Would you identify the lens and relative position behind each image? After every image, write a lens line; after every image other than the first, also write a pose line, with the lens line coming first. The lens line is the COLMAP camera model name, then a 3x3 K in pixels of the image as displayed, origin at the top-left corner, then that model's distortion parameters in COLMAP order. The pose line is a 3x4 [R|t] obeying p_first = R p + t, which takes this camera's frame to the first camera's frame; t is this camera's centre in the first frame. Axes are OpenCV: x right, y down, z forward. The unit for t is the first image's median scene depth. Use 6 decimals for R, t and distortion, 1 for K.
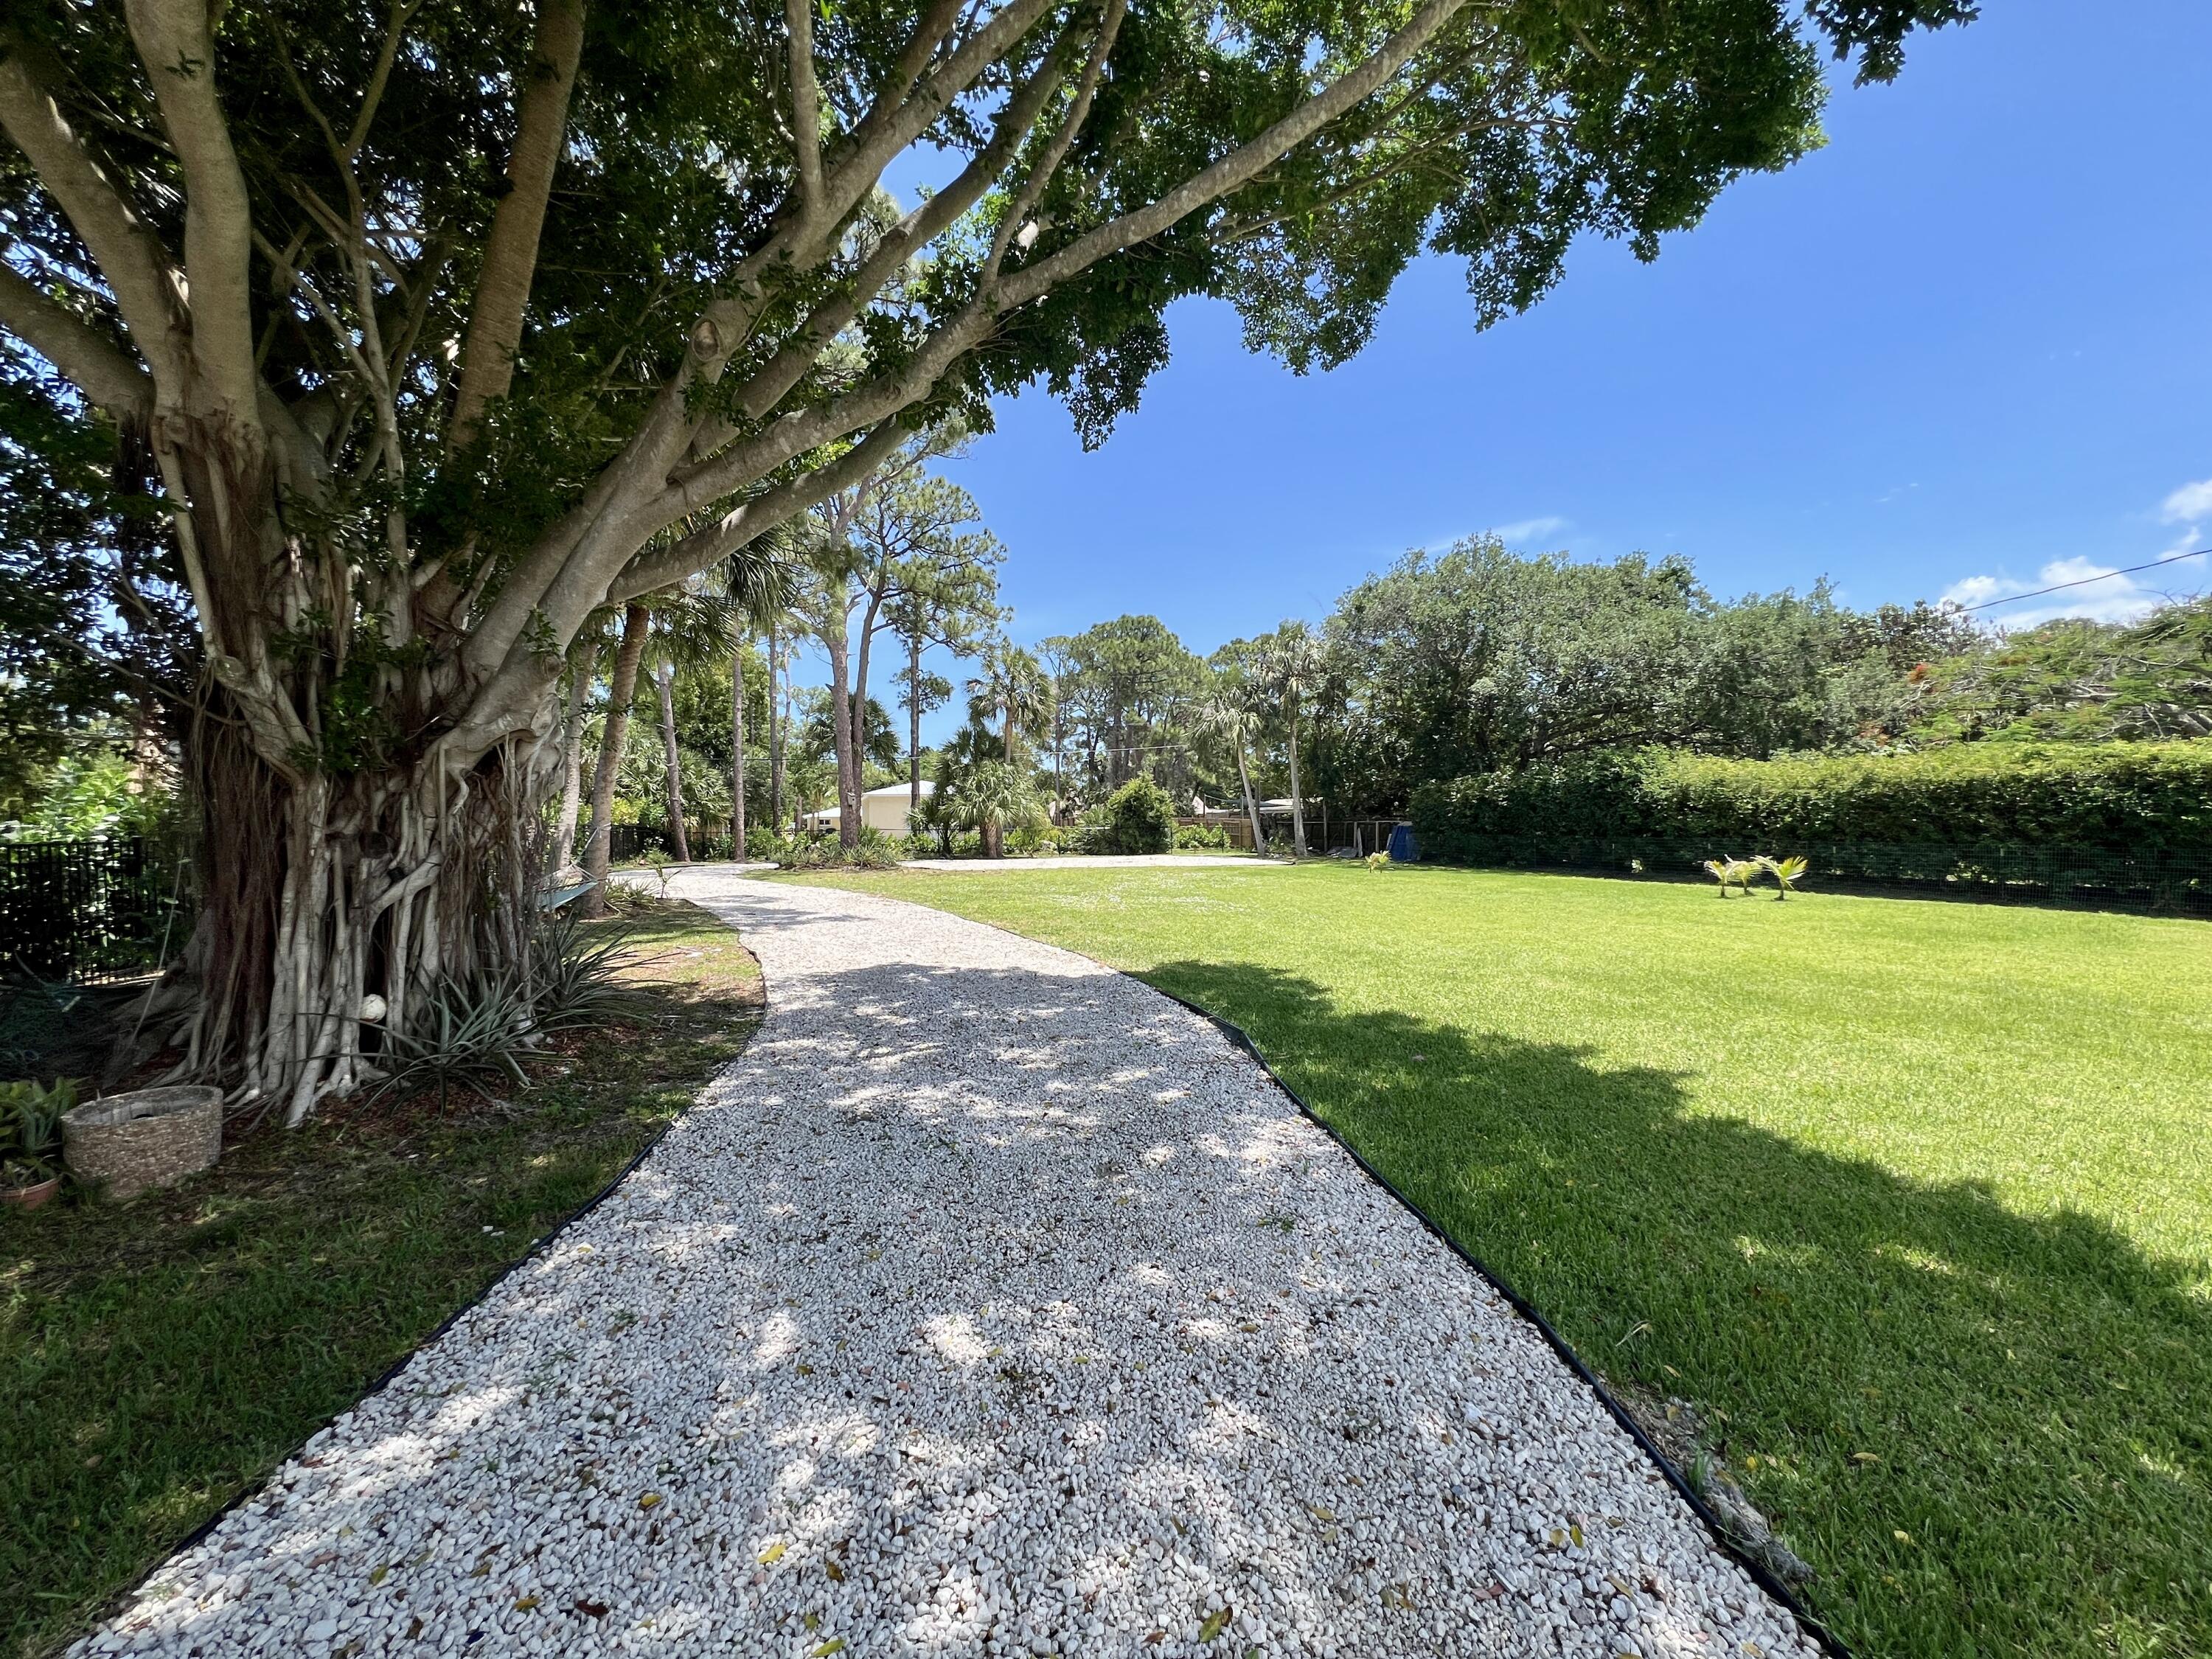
lens RADIAL K [[886.5, 0, 1113.3], [0, 886.5, 827.1], [0, 0, 1]] dist [-0.001203, 0.000560]
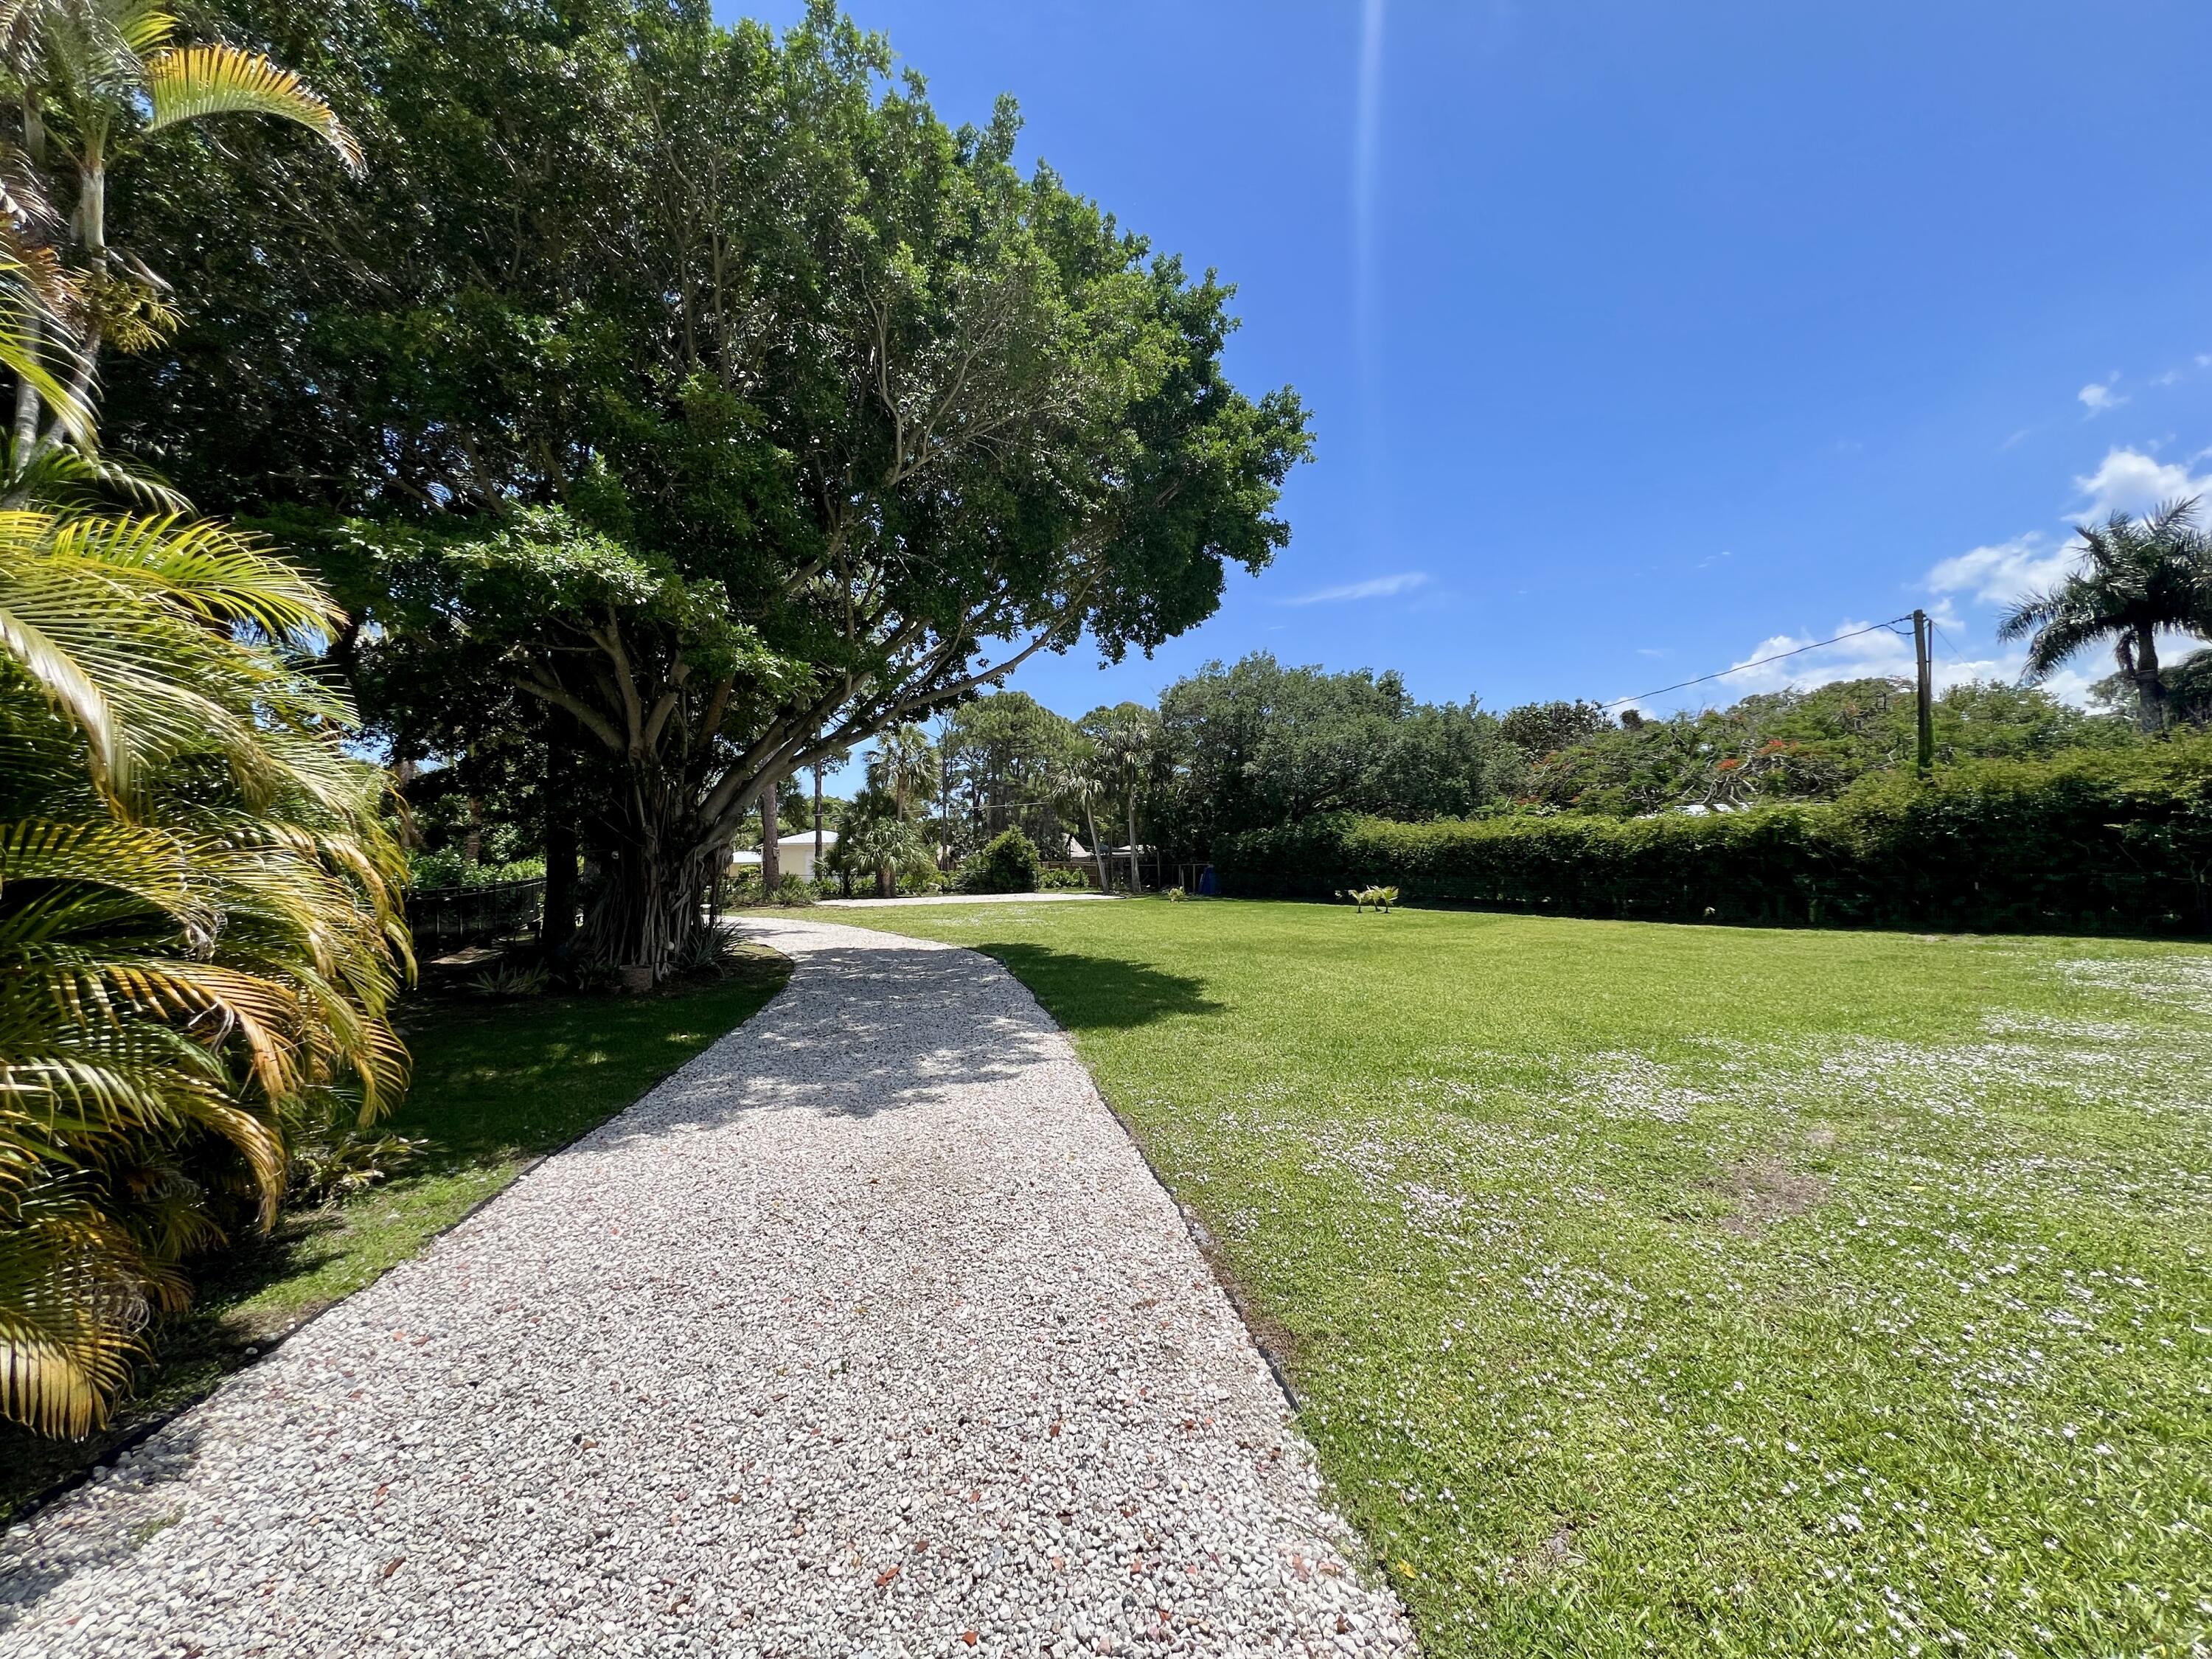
lens RADIAL K [[886.5, 0, 1106.3], [0, 886.5, 830.2], [0, 0, 1]] dist [-0.001203, 0.000560]
pose [[0.993623, -0.006695, 0.112551, 0.025649], [0.011497, 0.999049, -0.042070, -0.002923], [-0.112162, 0.043095, 0.992755, -0.237958]]
